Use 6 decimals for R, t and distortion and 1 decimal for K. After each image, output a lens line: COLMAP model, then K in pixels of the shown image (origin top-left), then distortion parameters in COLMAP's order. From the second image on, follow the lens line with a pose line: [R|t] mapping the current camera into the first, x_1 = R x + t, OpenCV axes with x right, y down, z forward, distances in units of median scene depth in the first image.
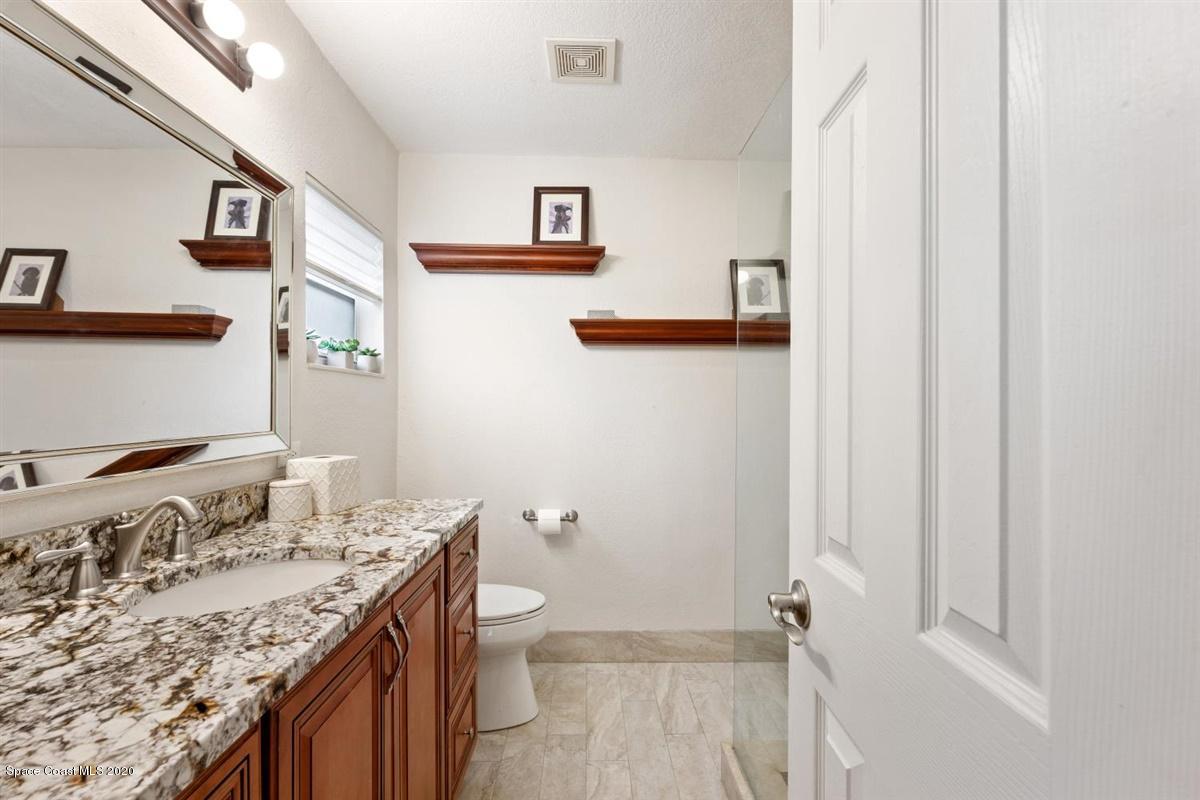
lens RADIAL K [[512.7, 0, 598.0], [0, 512.7, 411.7], [0, 0, 1]] dist [0.015572, 0.000197]
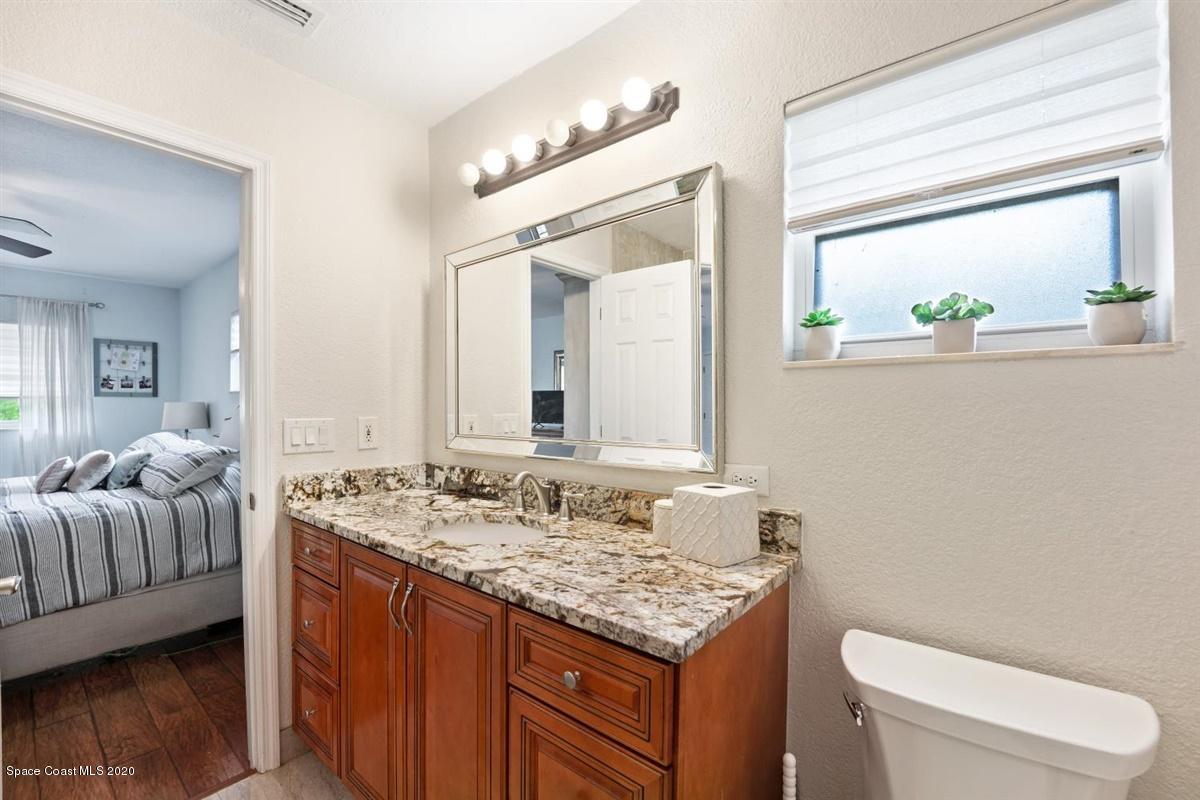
lens RADIAL K [[514.7, 0, 600.0], [0, 514.7, 400.0], [0, 0, 1]] dist [-0.002203, -0.000017]
pose [[-0.646148, -0.003062, -0.763206, 0.232352], [-0.008415, 0.999960, 0.003112, -0.060210], [0.763166, 0.008433, -0.646147, 1.790046]]
